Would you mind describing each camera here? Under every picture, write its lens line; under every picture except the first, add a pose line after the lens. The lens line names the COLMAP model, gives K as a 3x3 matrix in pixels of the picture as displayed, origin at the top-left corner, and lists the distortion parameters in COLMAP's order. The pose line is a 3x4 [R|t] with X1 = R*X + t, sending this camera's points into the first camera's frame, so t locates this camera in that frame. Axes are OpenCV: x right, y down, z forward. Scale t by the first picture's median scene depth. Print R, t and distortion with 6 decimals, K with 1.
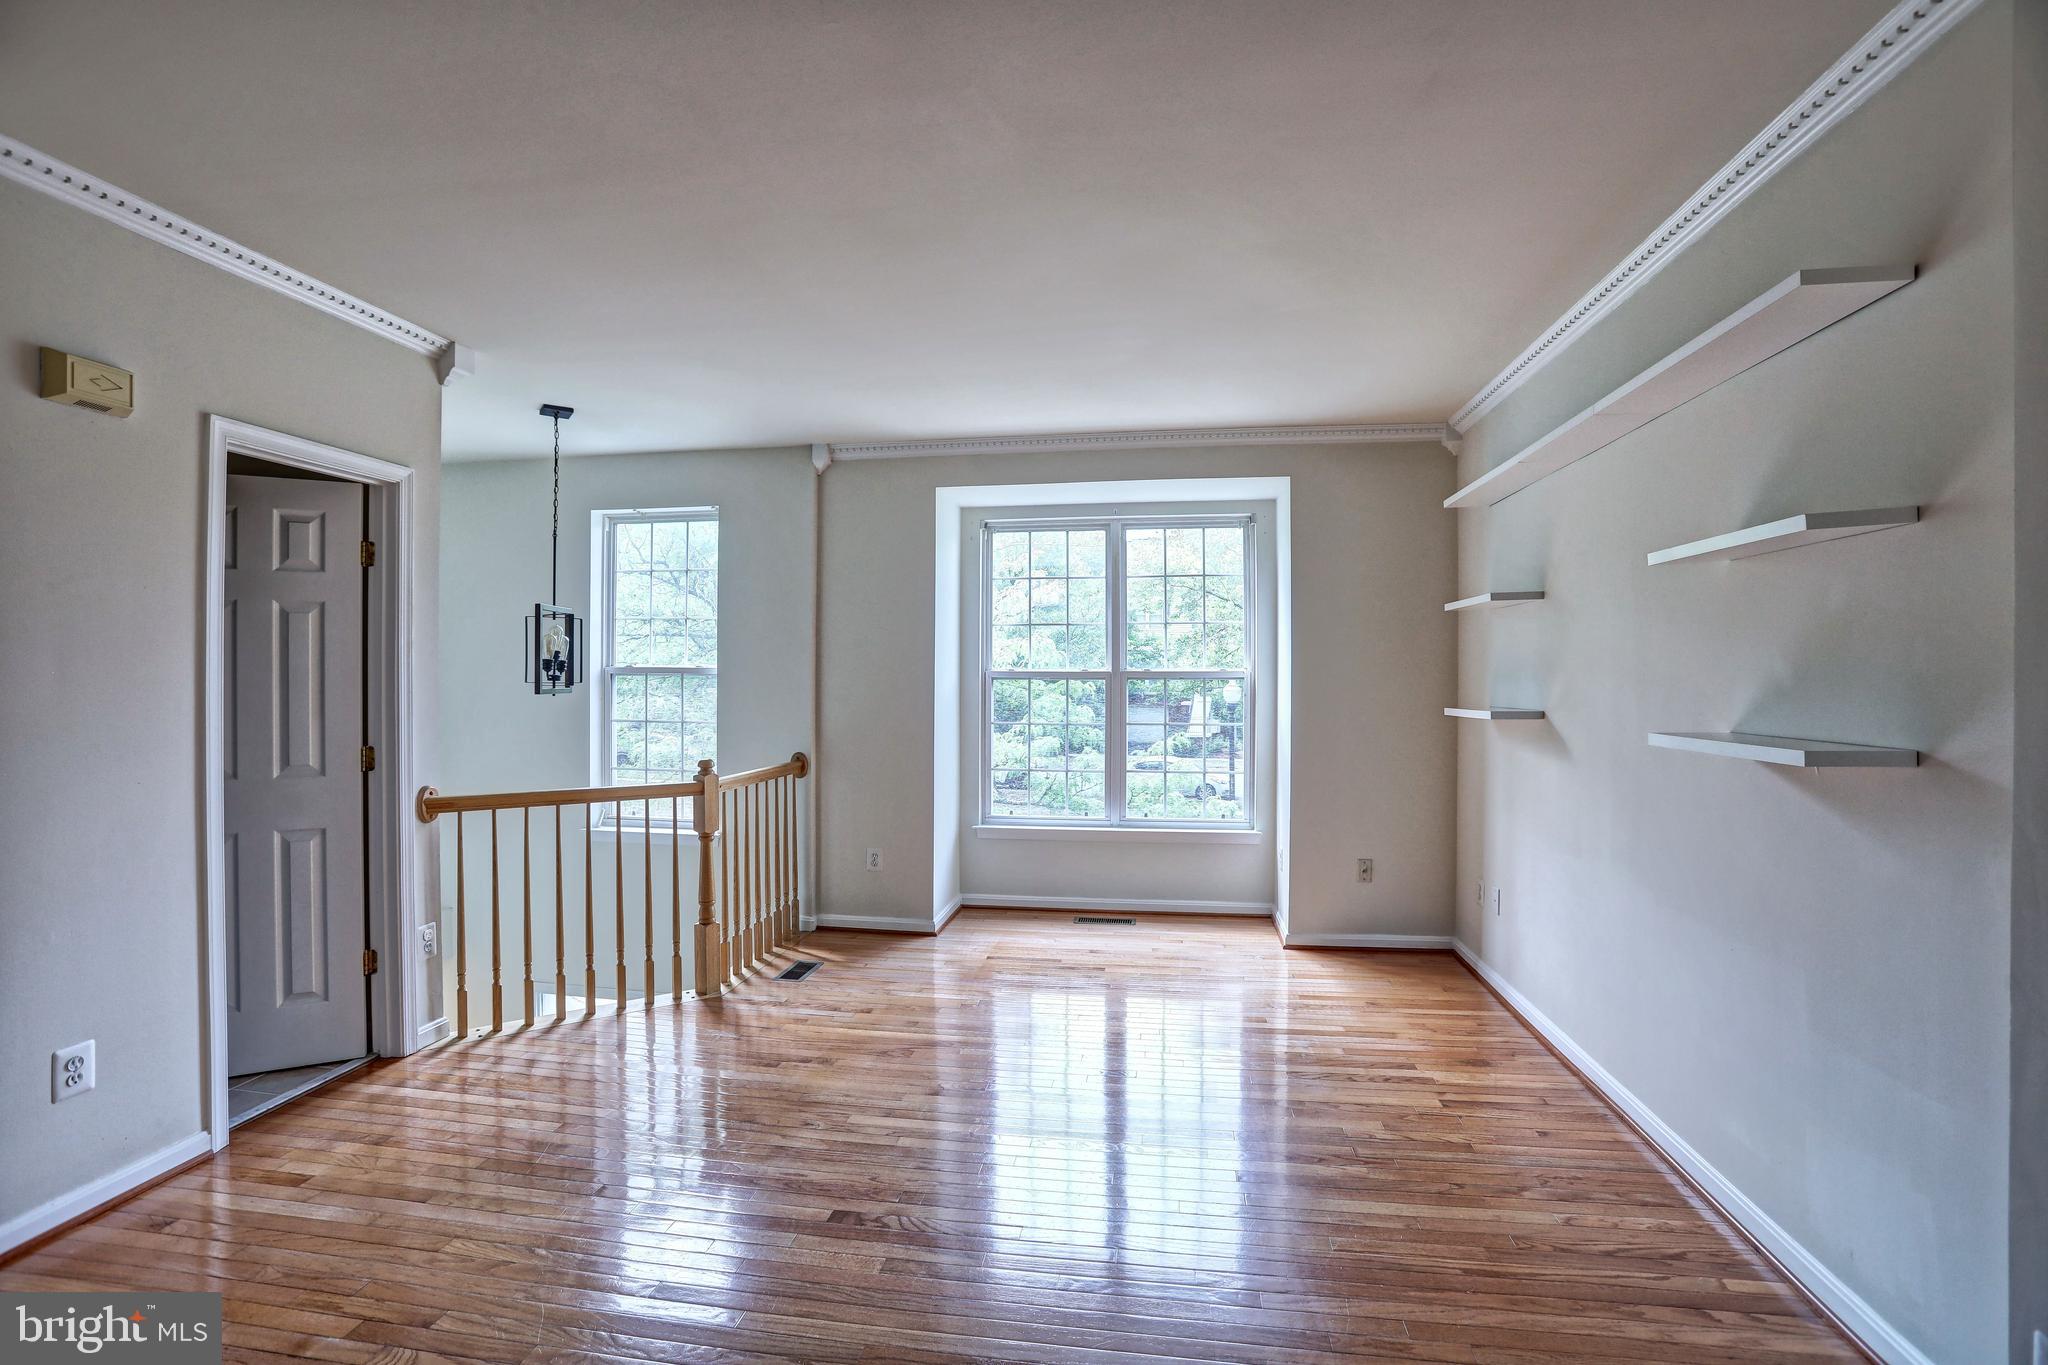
lens RADIAL K [[934.9, 0, 1020.6], [0, 934.9, 673.3], [0, 0, 1]] dist [-0.078813, 0.031232]
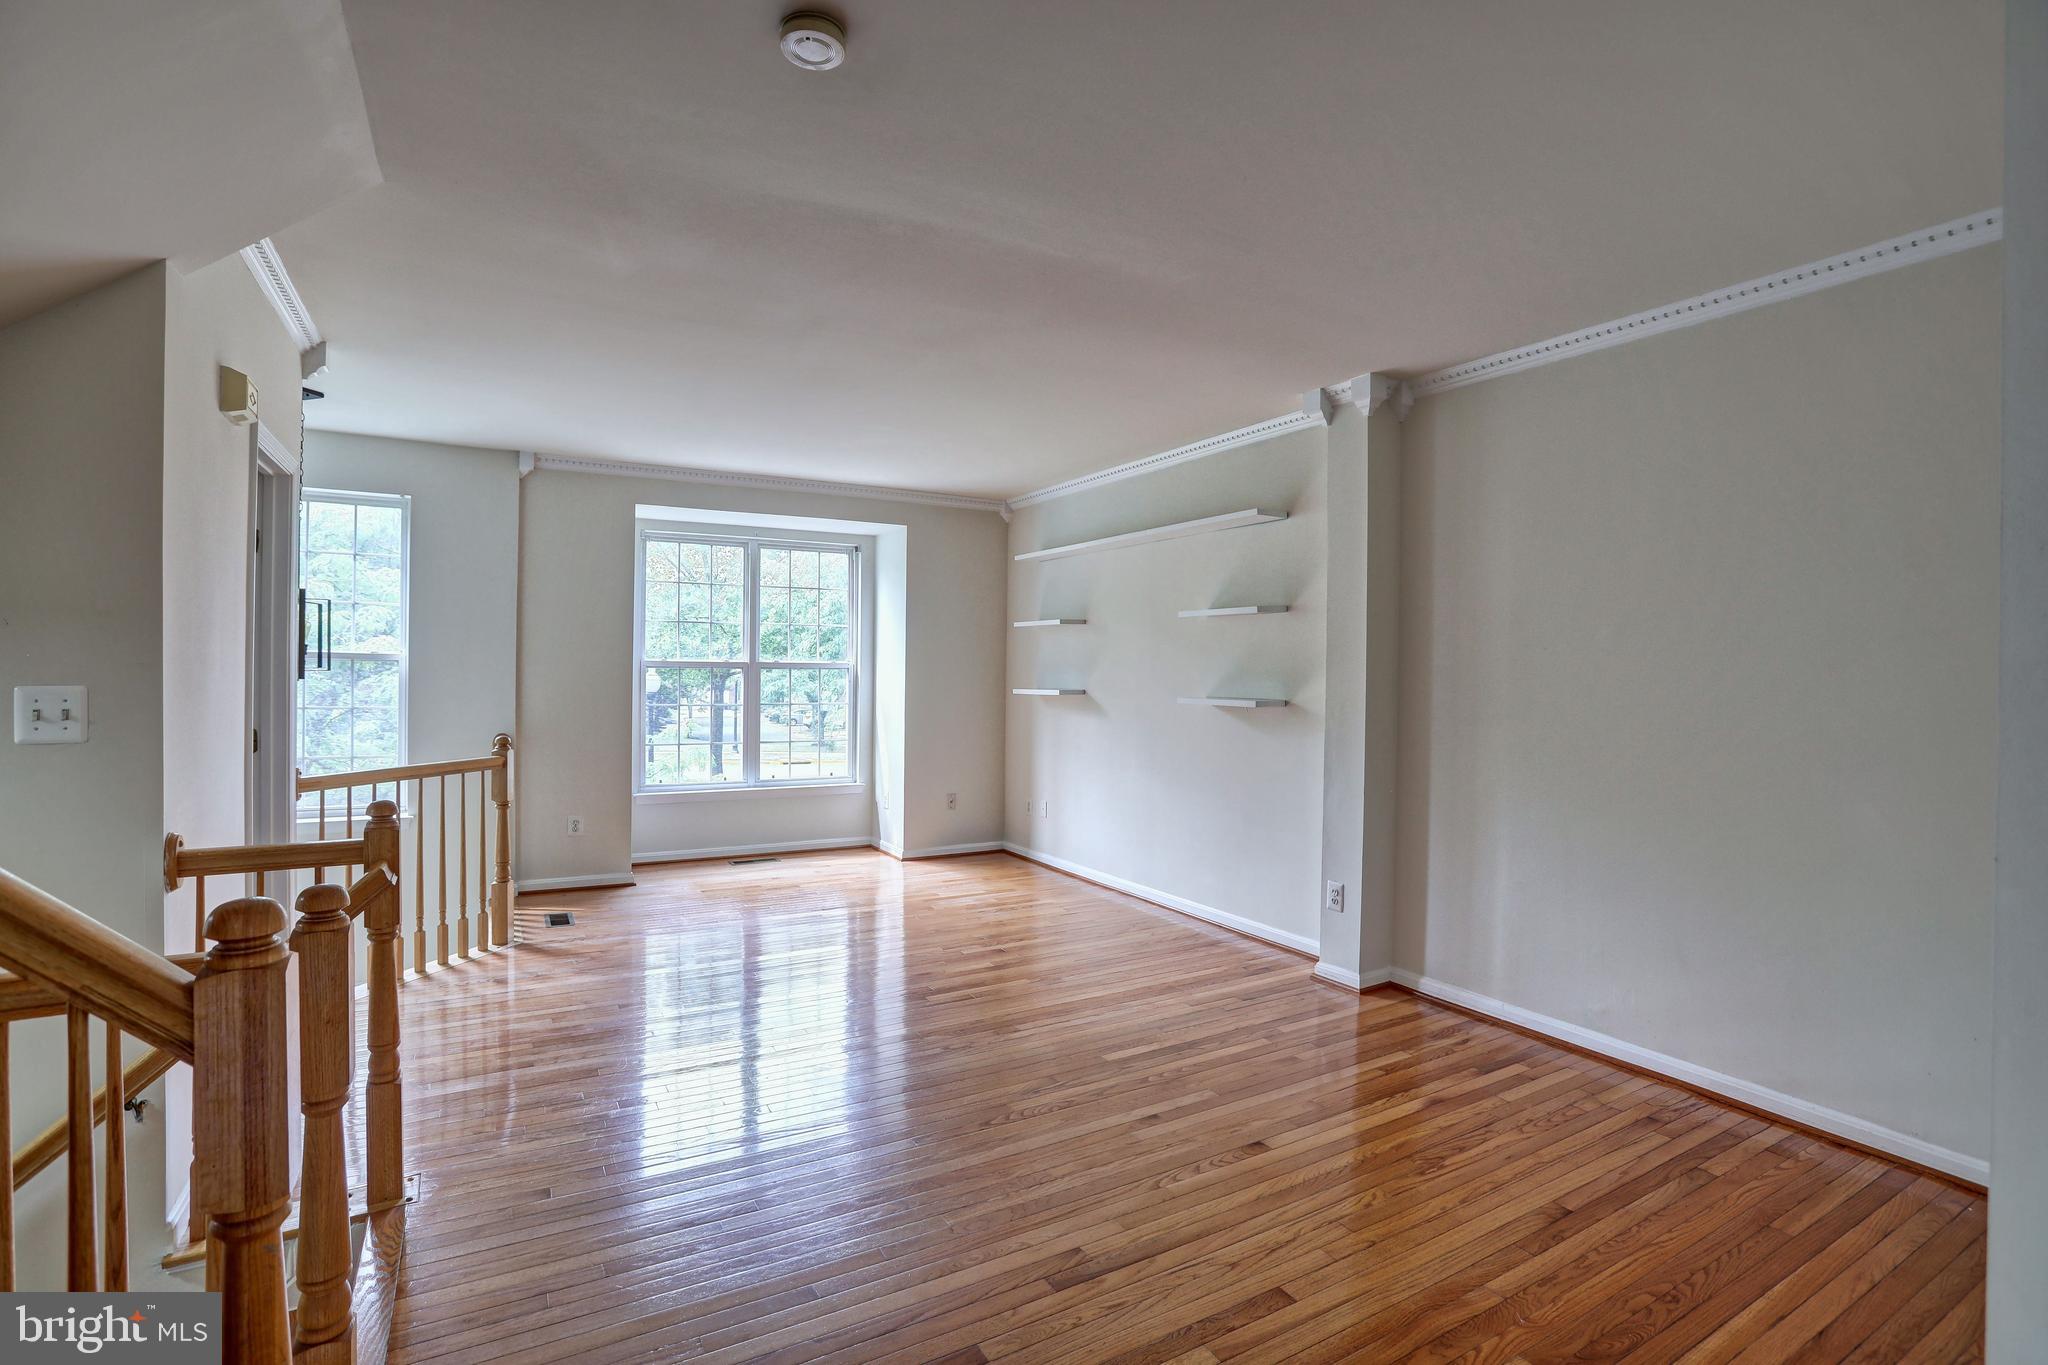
lens RADIAL K [[934.9, 0, 1020.6], [0, 934.9, 673.3], [0, 0, 1]] dist [-0.078813, 0.031232]
pose [[0.786838, 0.006006, 0.617130, -0.422827], [-0.012159, 0.999909, 0.005772, 0.001491], [-0.617040, -0.012045, 0.786840, -0.212417]]
